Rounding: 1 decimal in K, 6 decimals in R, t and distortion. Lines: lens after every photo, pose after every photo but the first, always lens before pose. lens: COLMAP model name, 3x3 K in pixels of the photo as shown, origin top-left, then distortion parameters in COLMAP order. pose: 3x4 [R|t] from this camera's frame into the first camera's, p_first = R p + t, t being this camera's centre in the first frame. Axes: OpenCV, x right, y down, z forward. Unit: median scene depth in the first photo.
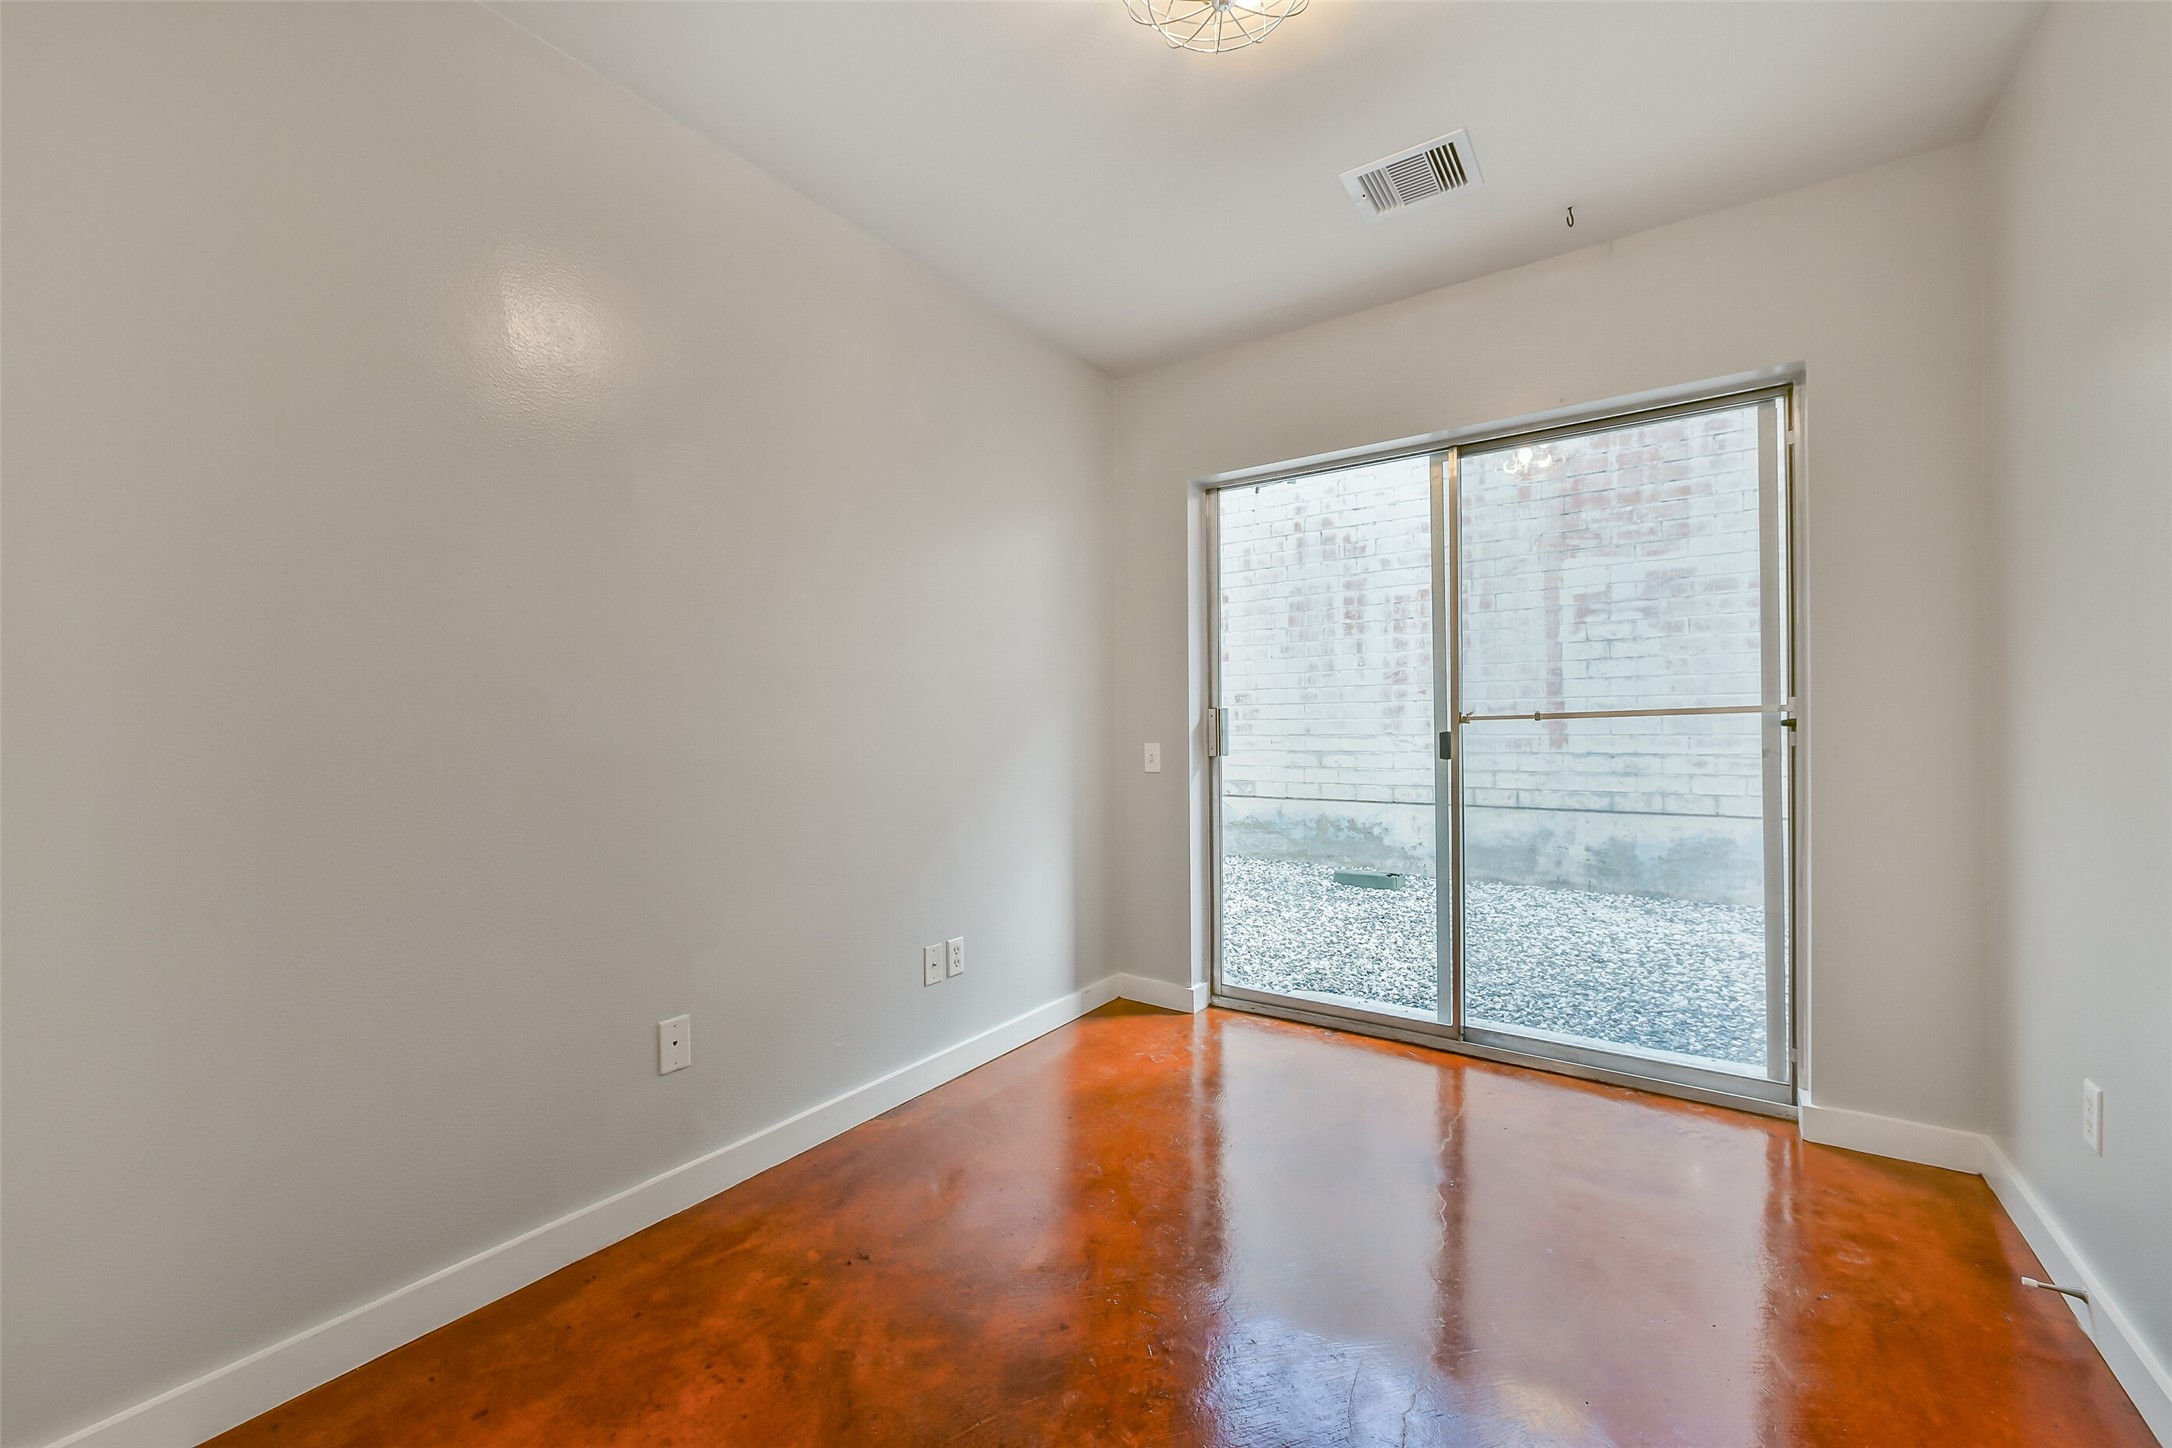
lens RADIAL K [[855.1, 0, 1076.5], [0, 855.1, 721.6], [0, 0, 1]] dist [-0.004158, -0.000378]
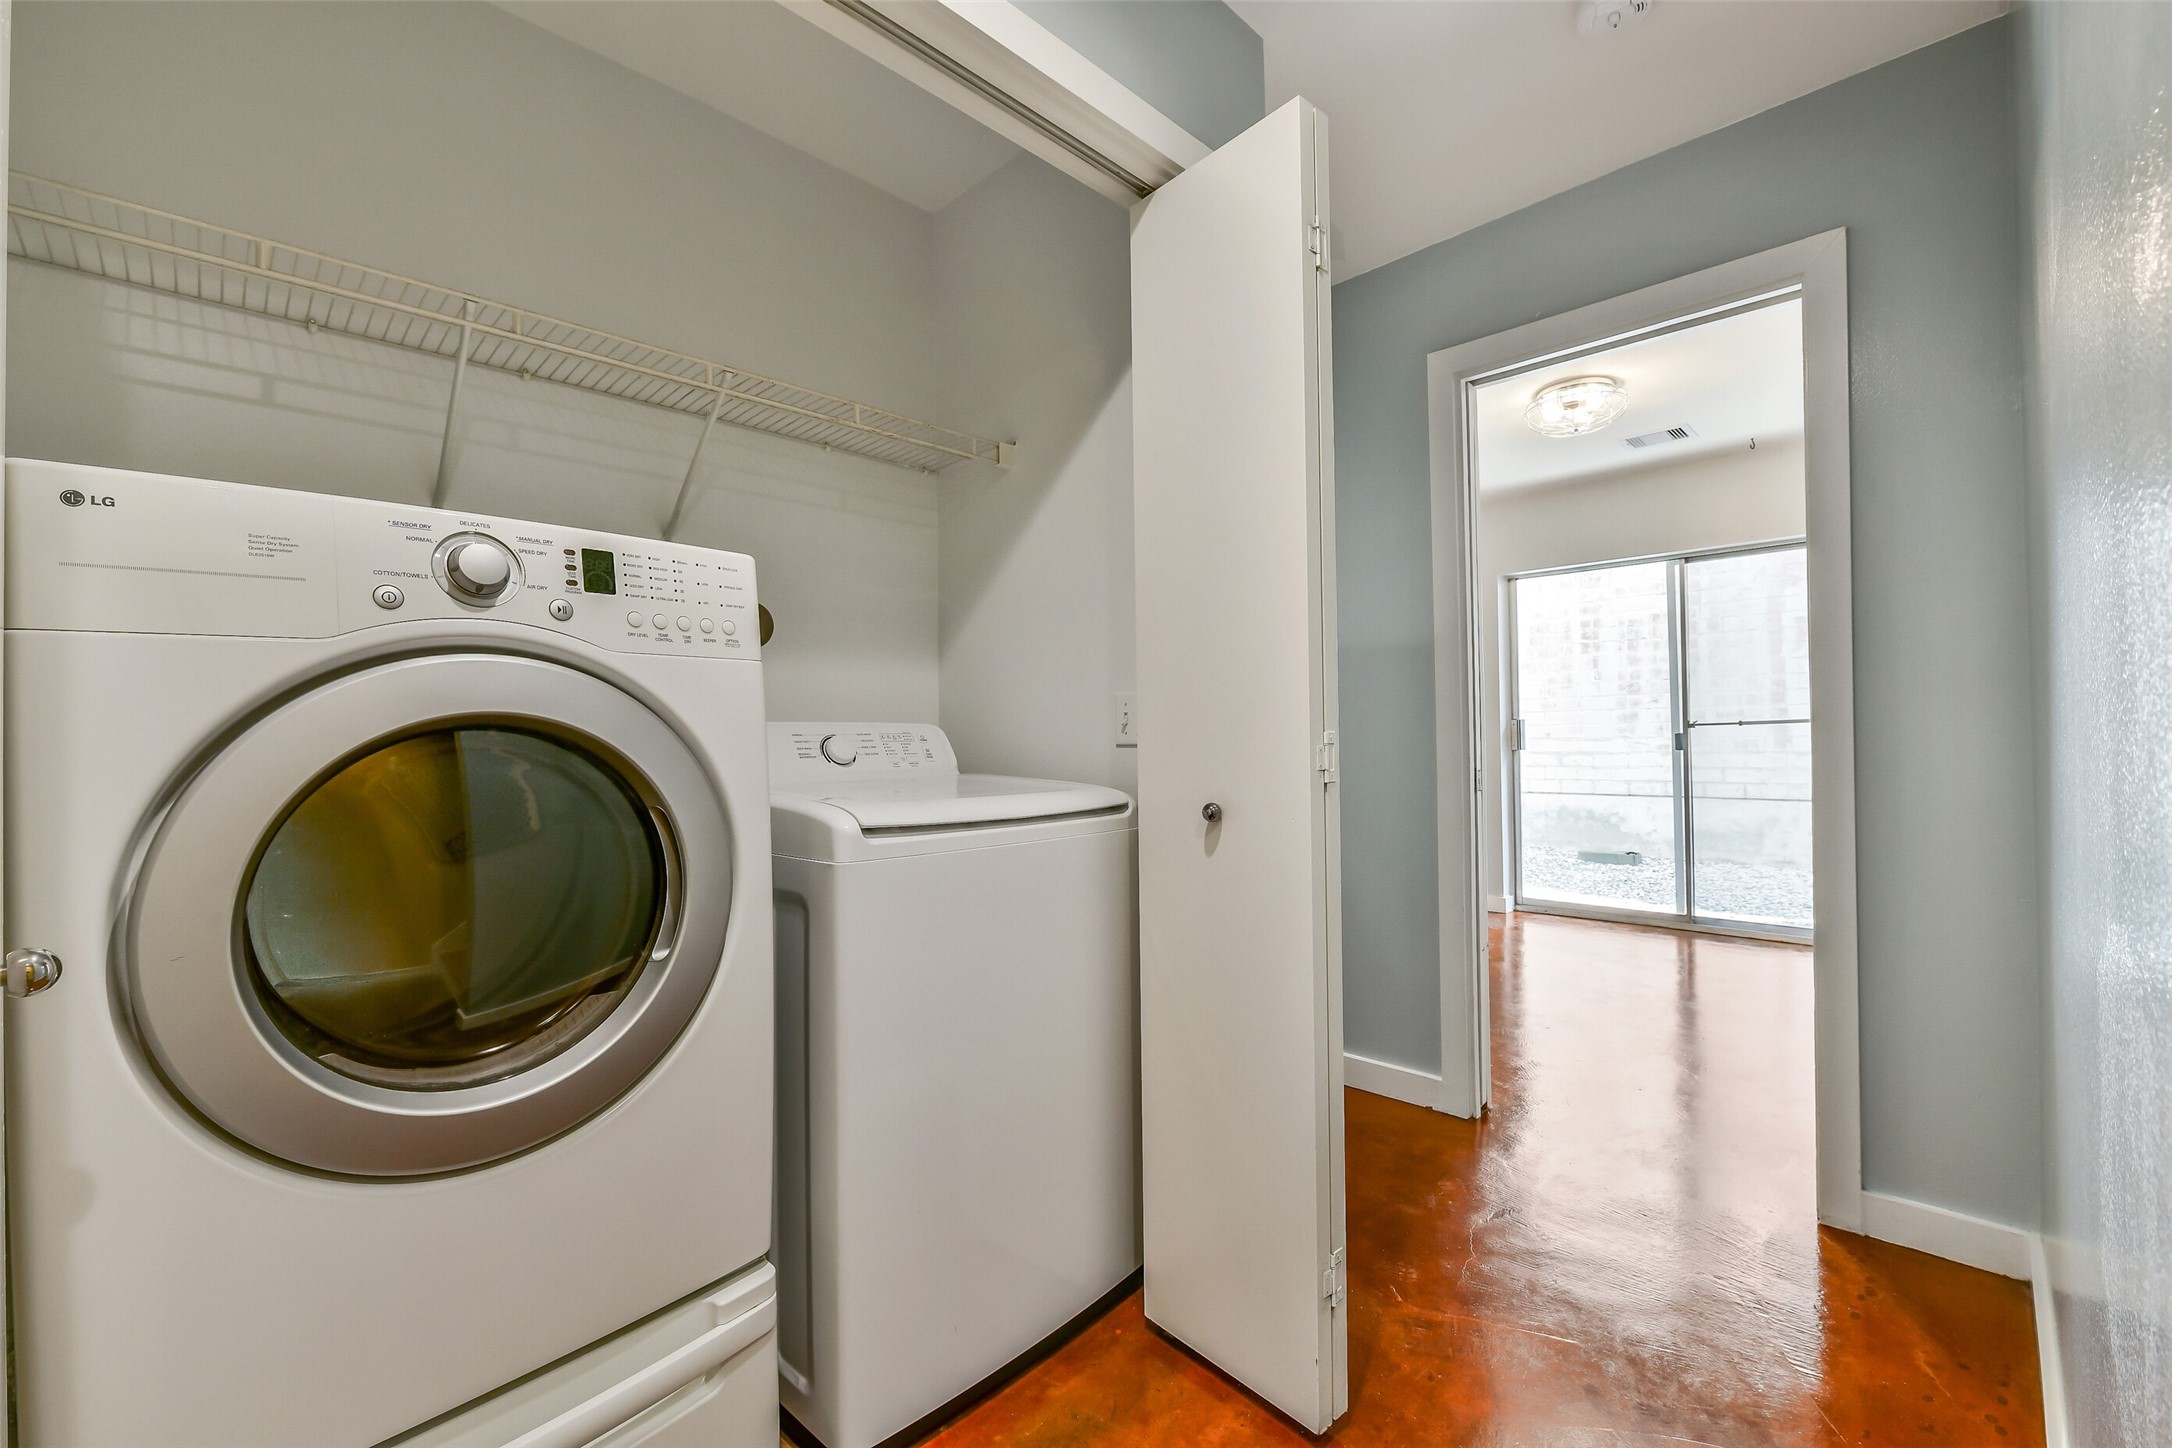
lens RADIAL K [[920.7, 0, 1076.7], [0, 920.7, 725.5], [0, 0, 1]] dist [0.000040, 0.000048]
pose [[0.985873, -0.009167, -0.167244, -0.179281], [0.008370, 0.999950, -0.005467, -0.000717], [0.167285, 0.003990, 0.985900, -0.406572]]
